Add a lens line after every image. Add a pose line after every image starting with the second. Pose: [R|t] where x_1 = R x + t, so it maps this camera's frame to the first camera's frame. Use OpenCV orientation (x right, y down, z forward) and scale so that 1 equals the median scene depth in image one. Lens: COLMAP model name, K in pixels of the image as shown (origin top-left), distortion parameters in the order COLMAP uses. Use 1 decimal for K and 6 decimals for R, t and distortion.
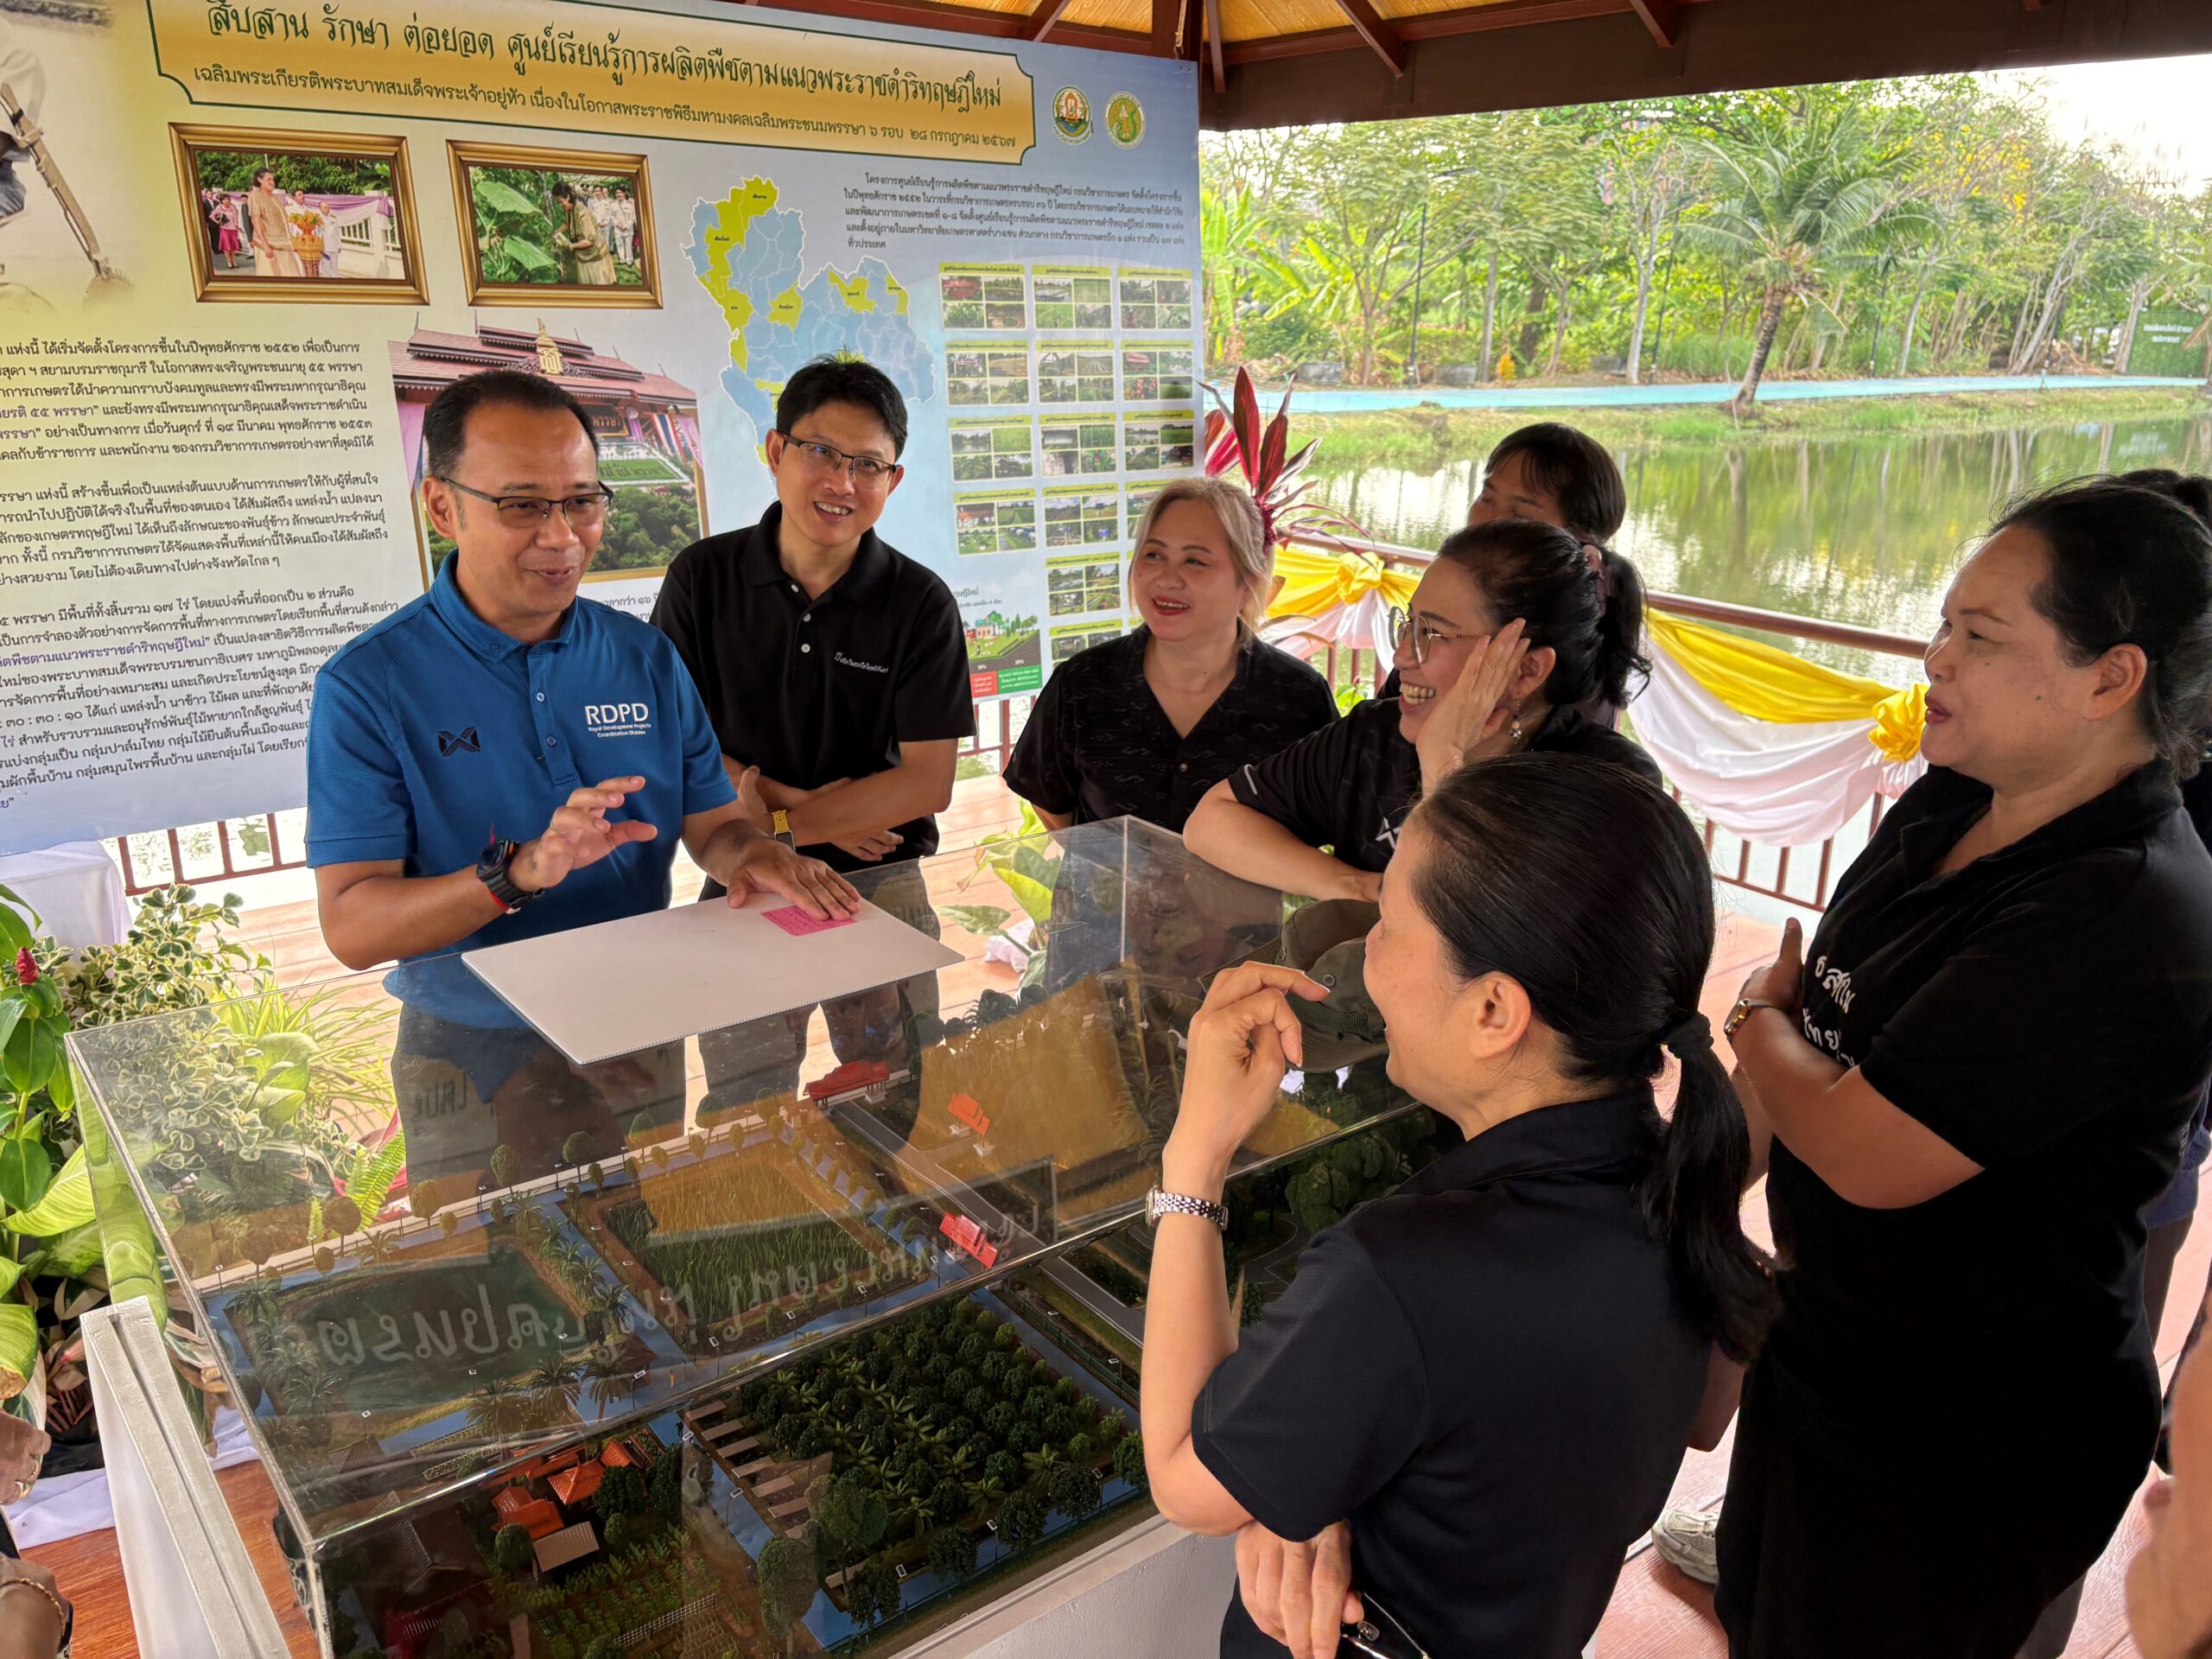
lens RADIAL K [[1711.1, 0, 1105.9], [0, 1711.1, 825.6], [0, 0, 1]] dist [0.056051, -0.052844]
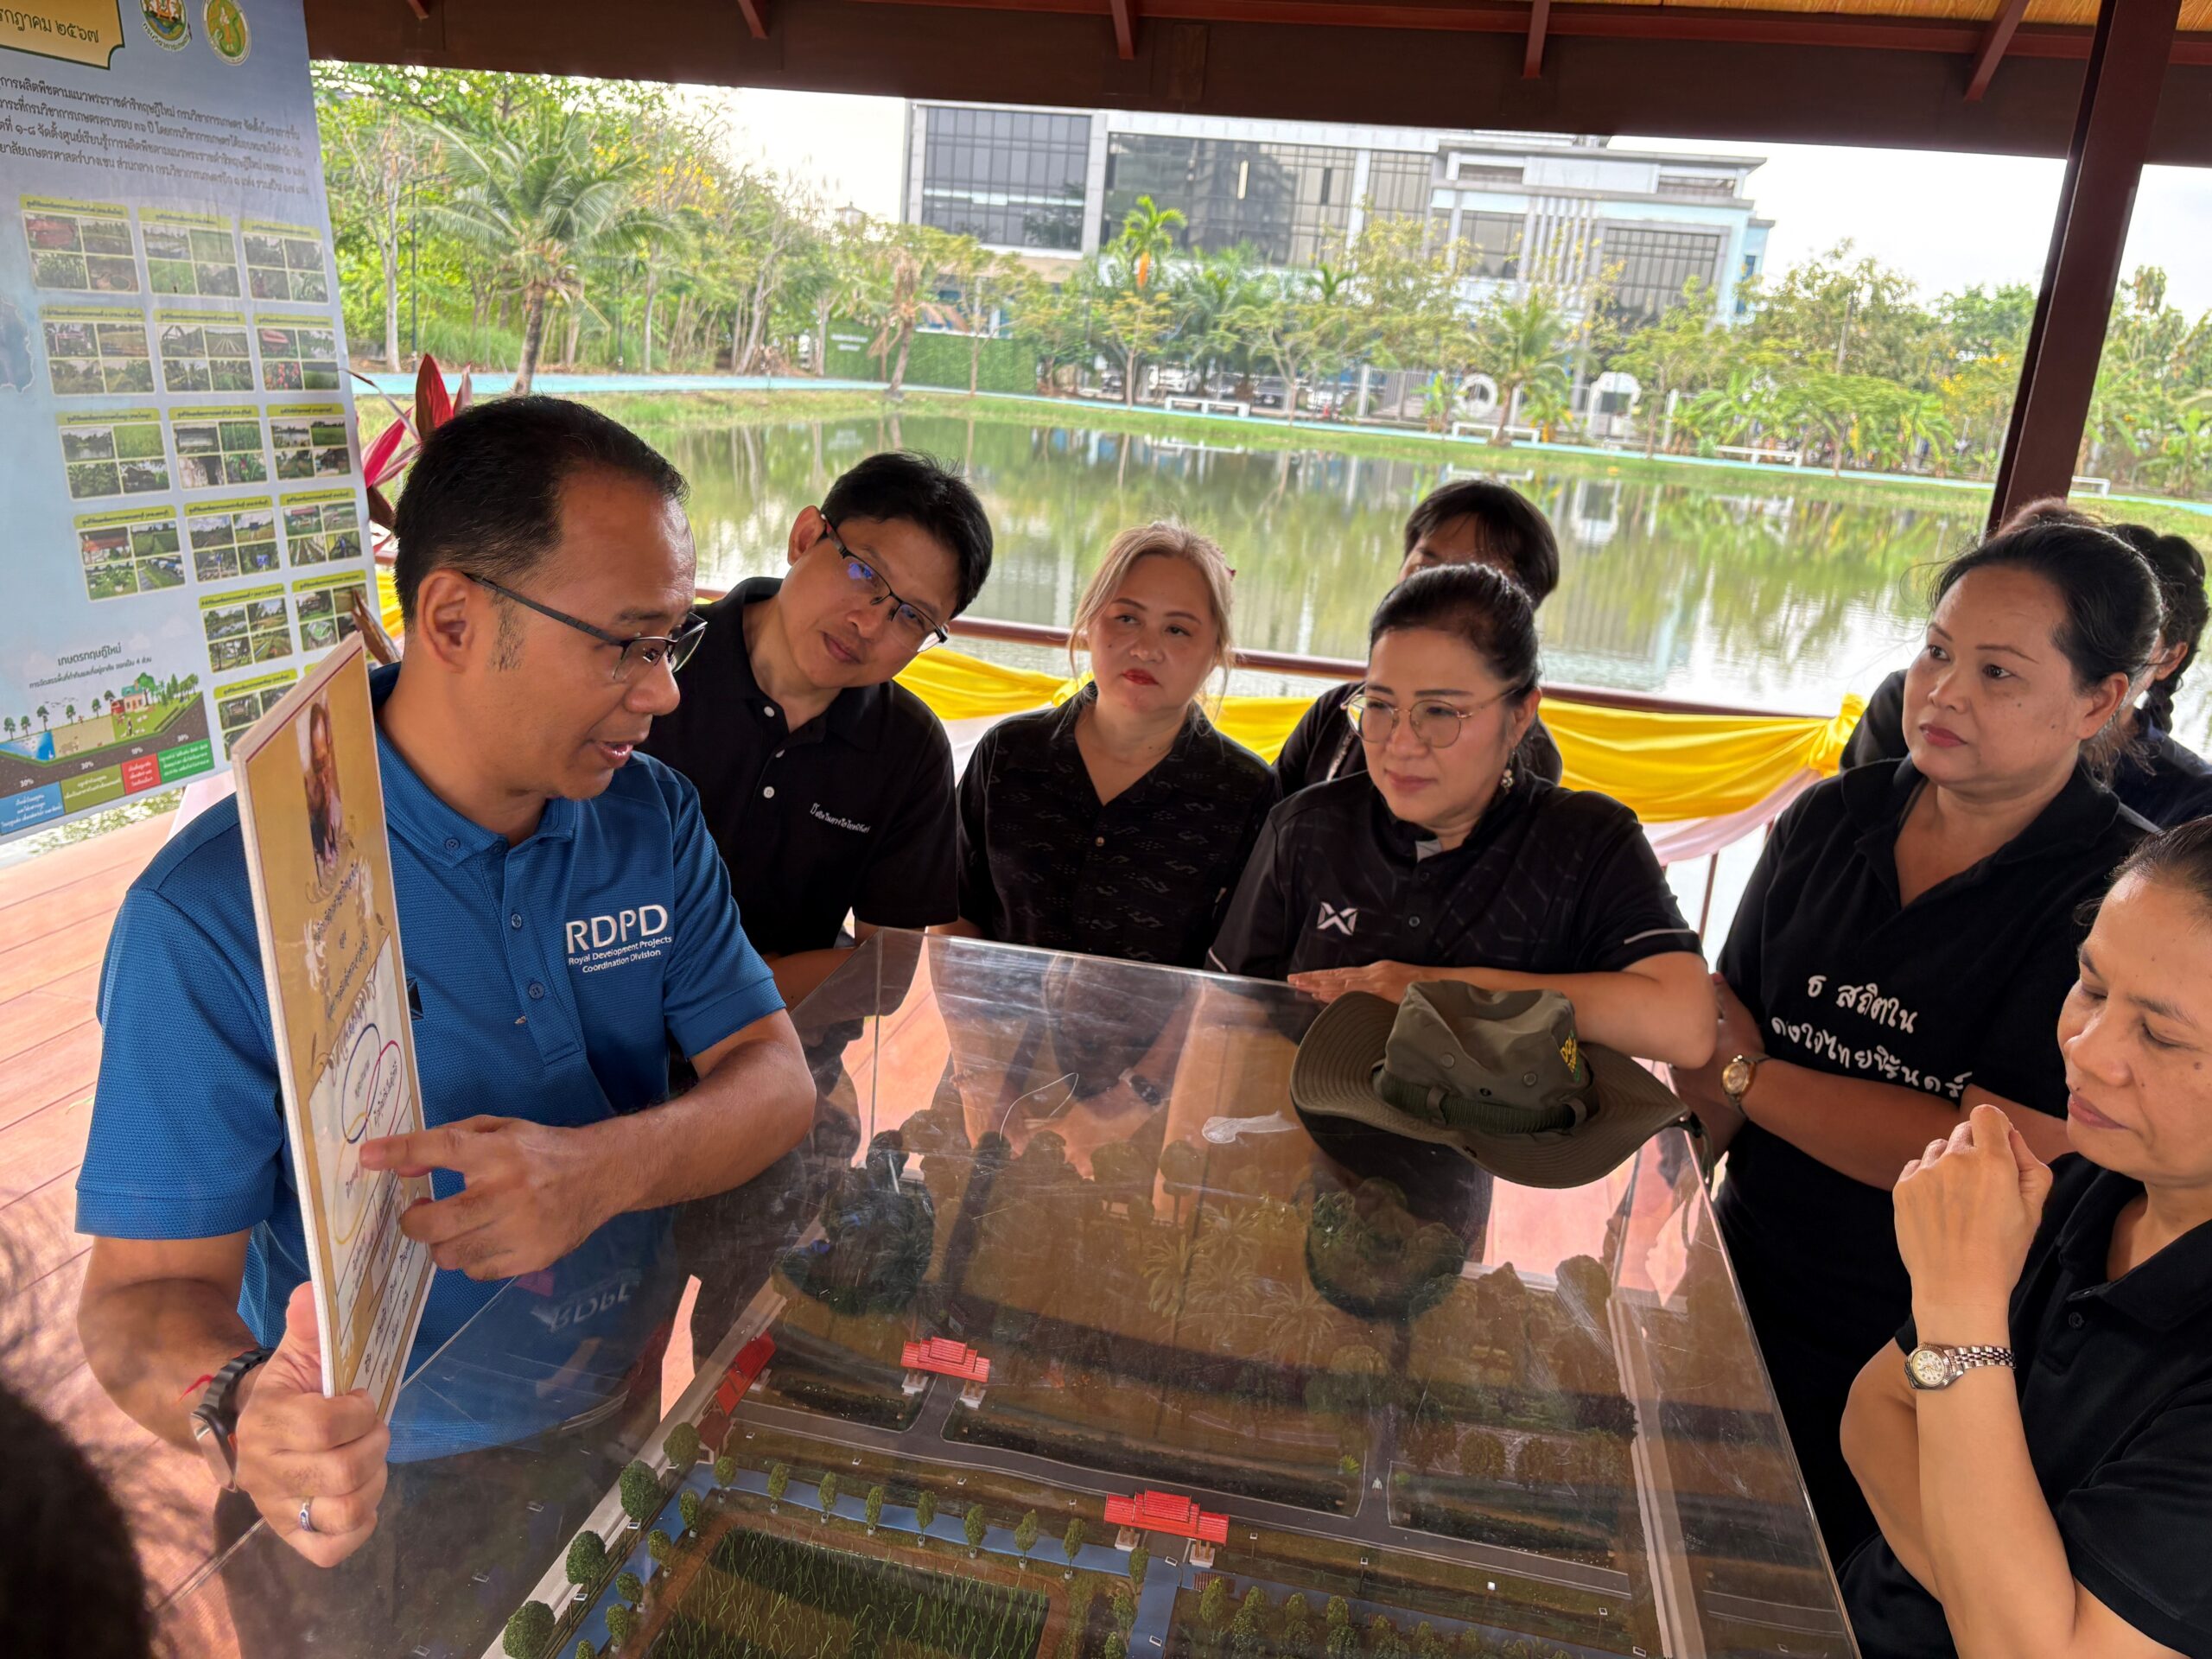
lens RADIAL K [[1711.1, 0, 1105.3], [0, 1711.1, 821.6], [0, 0, 1]] dist [0.056051, -0.052844]
pose [[0.763696, -0.141226, 0.629939, -0.222069], [0.139004, 0.988863, 0.053174, -0.043058], [-0.630433, 0.046955, 0.774822, 0.160344]]
